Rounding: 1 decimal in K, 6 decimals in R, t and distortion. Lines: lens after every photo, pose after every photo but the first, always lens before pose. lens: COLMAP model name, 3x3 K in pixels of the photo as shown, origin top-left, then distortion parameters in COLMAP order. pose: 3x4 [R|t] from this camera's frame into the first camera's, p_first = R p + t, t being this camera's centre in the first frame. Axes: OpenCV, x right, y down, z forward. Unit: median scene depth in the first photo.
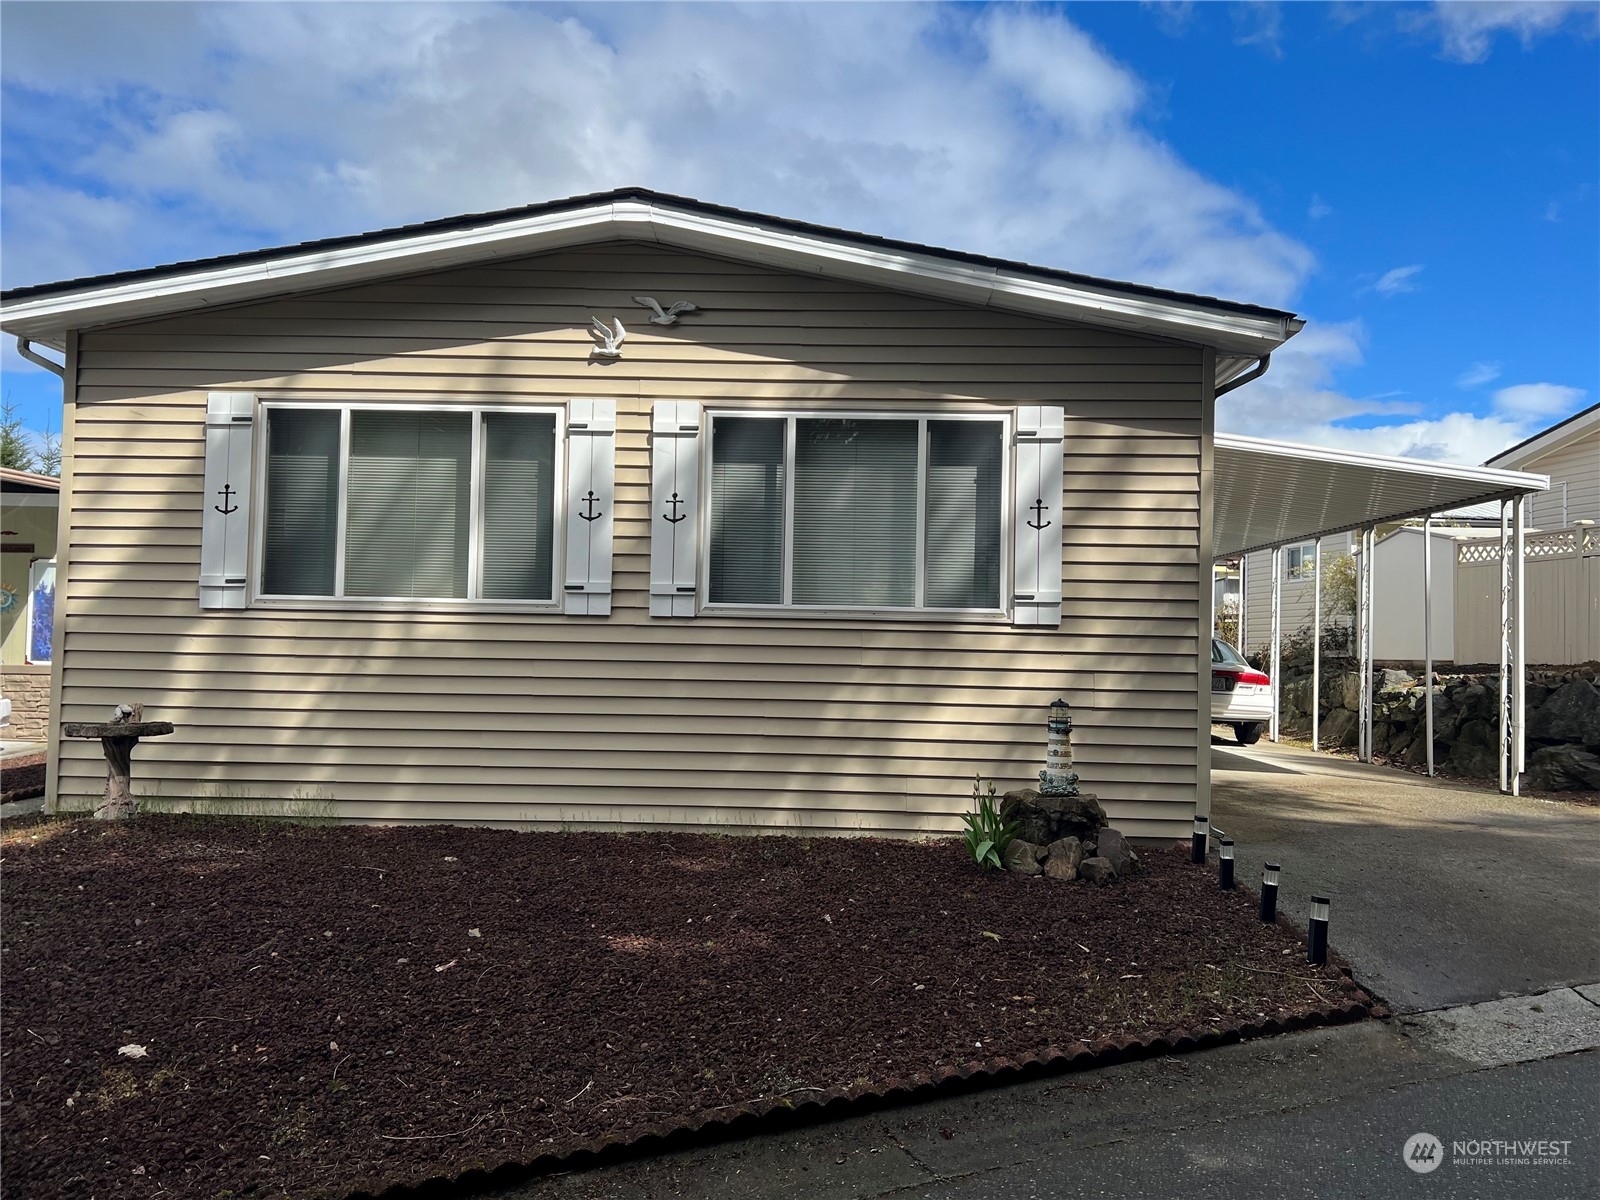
lens RADIAL K [[1209.3, 0, 800.0], [0, 1209.3, 600.0], [0, 0, 1]] dist [0.002380, 0.001163]
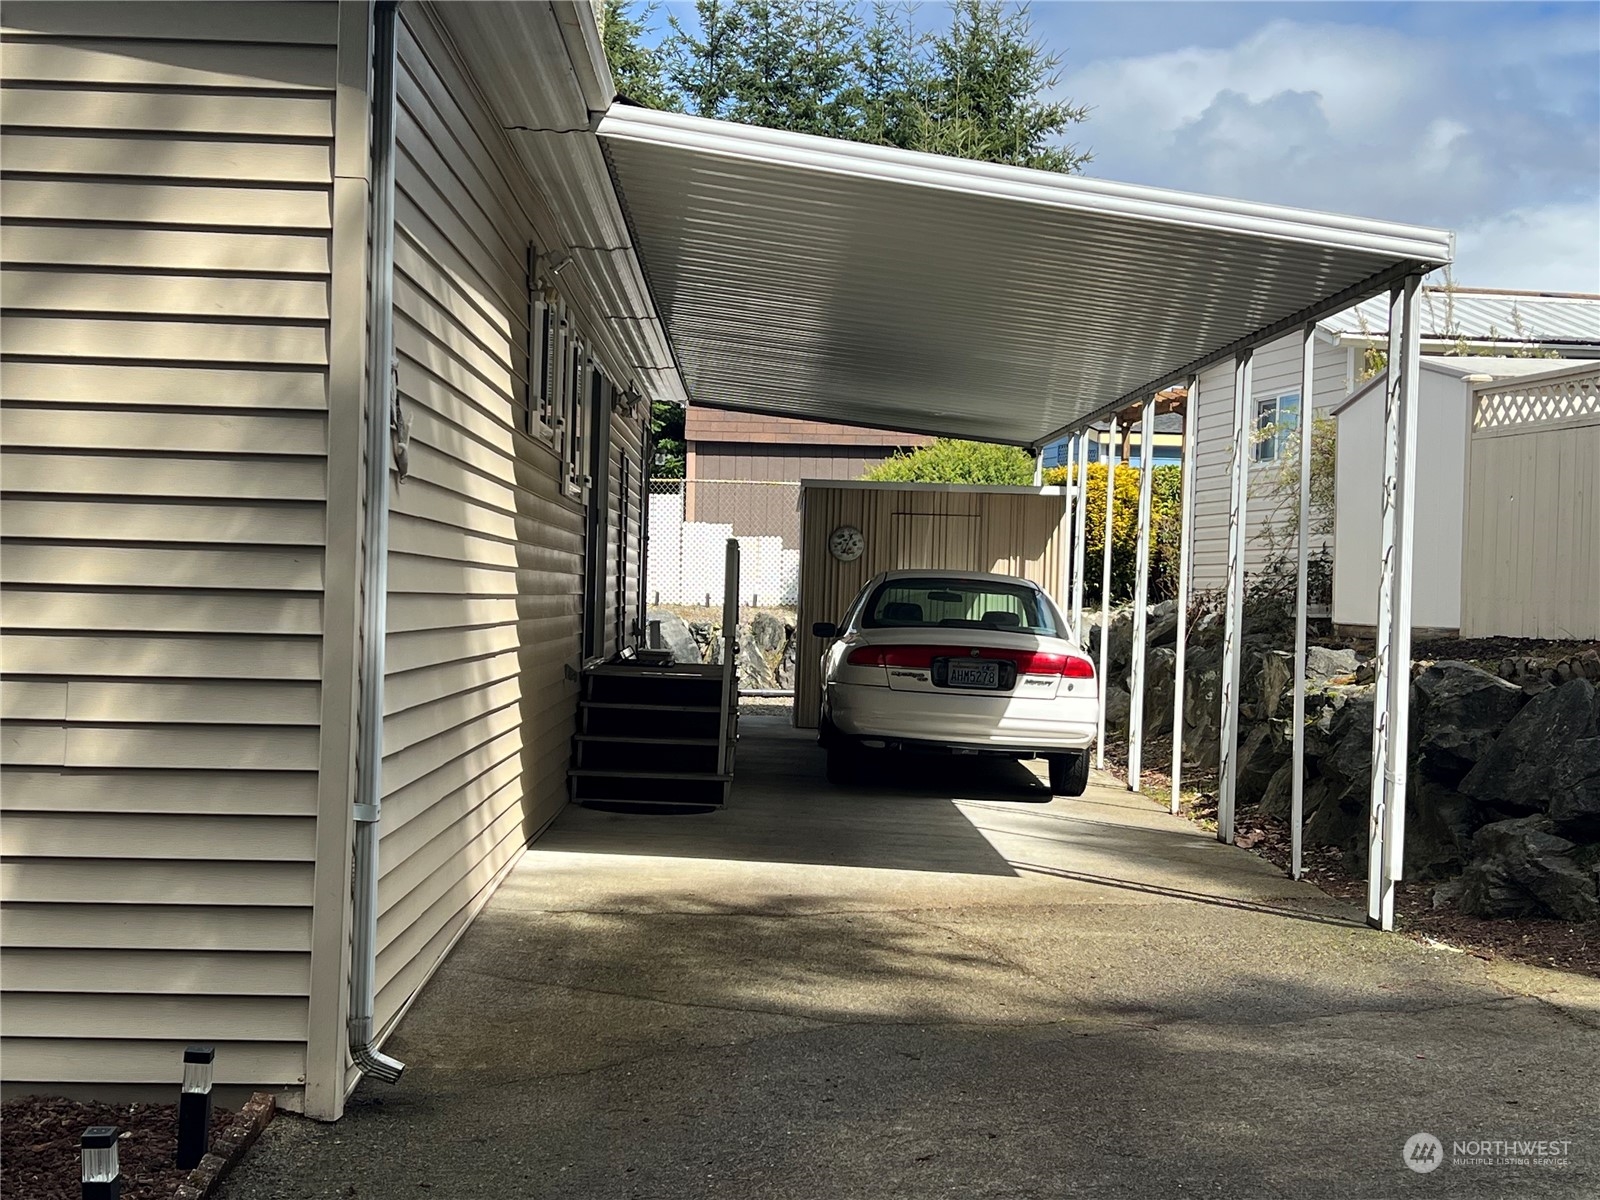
lens RADIAL K [[2265.3, 0, 800.0], [0, 2265.3, 600.0], [0, 0, 1]] dist [0.054597, 0.047135]
pose [[0.996110, 0.005197, 0.087966, 0.298856], [-0.009248, 0.998912, 0.045702, -0.002207], [-0.087632, -0.046338, 0.995075, 0.164846]]
